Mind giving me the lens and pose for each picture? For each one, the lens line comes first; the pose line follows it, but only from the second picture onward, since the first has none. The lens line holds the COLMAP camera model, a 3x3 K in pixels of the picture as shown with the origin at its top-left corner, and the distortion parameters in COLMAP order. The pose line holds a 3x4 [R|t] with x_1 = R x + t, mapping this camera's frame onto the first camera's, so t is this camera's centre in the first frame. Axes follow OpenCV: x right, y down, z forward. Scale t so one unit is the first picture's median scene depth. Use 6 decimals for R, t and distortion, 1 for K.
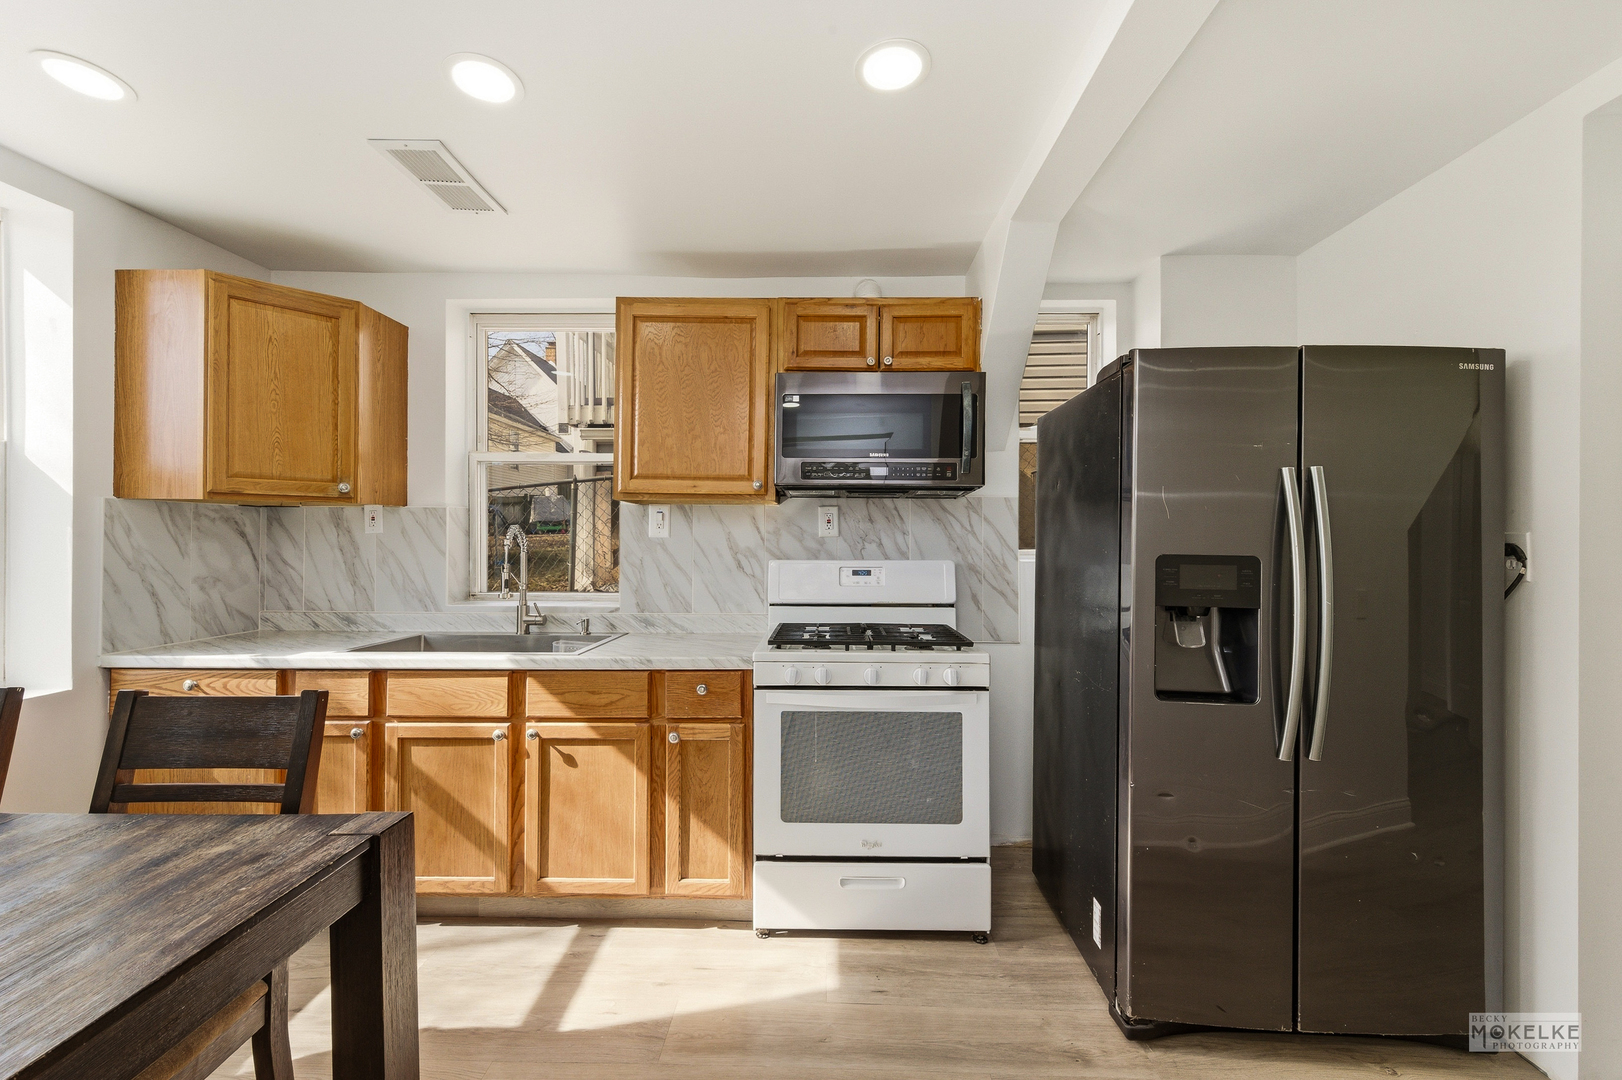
lens RADIAL K [[661.0, 0, 816.6], [0, 661.0, 534.2], [0, 0, 1]] dist [0.003513, -0.002029]
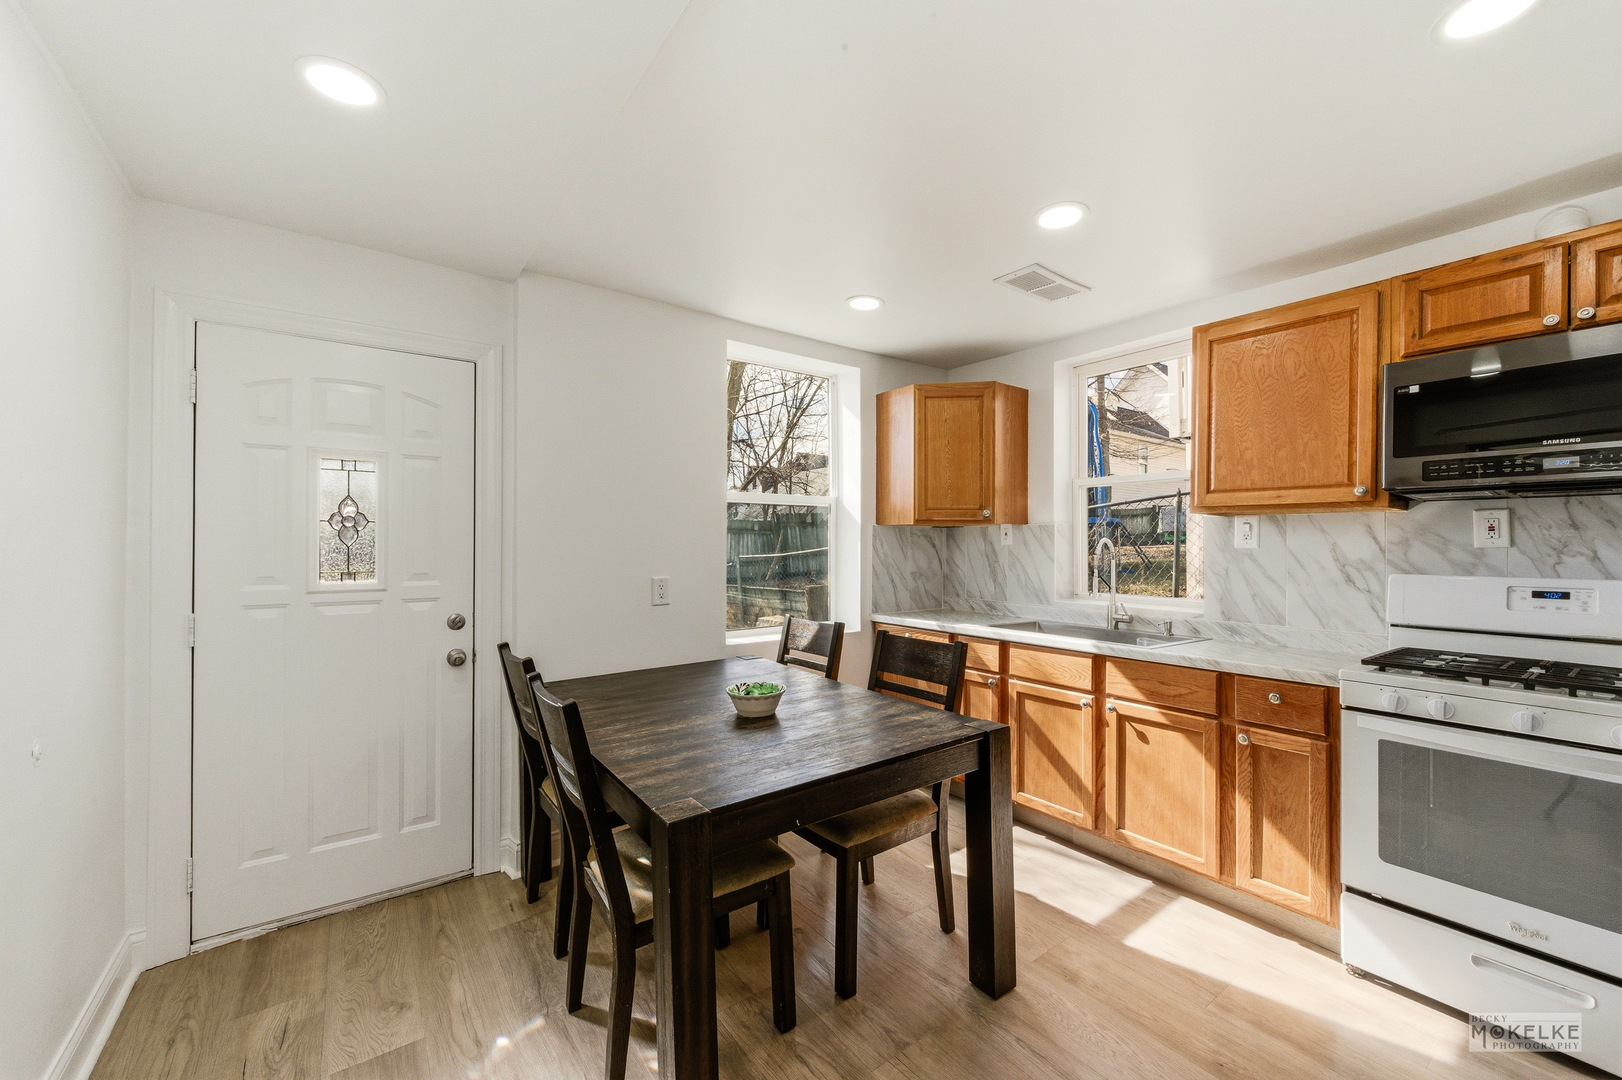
lens RADIAL K [[620.7, 0, 812.1], [0, 620.7, 542.1], [0, 0, 1]] dist [0.000047, -0.000062]
pose [[0.605995, -0.005656, -0.795448, 0.146691], [0.002715, 0.999984, -0.005042, -0.001632], [0.795464, 0.000895, 0.606000, -0.134731]]
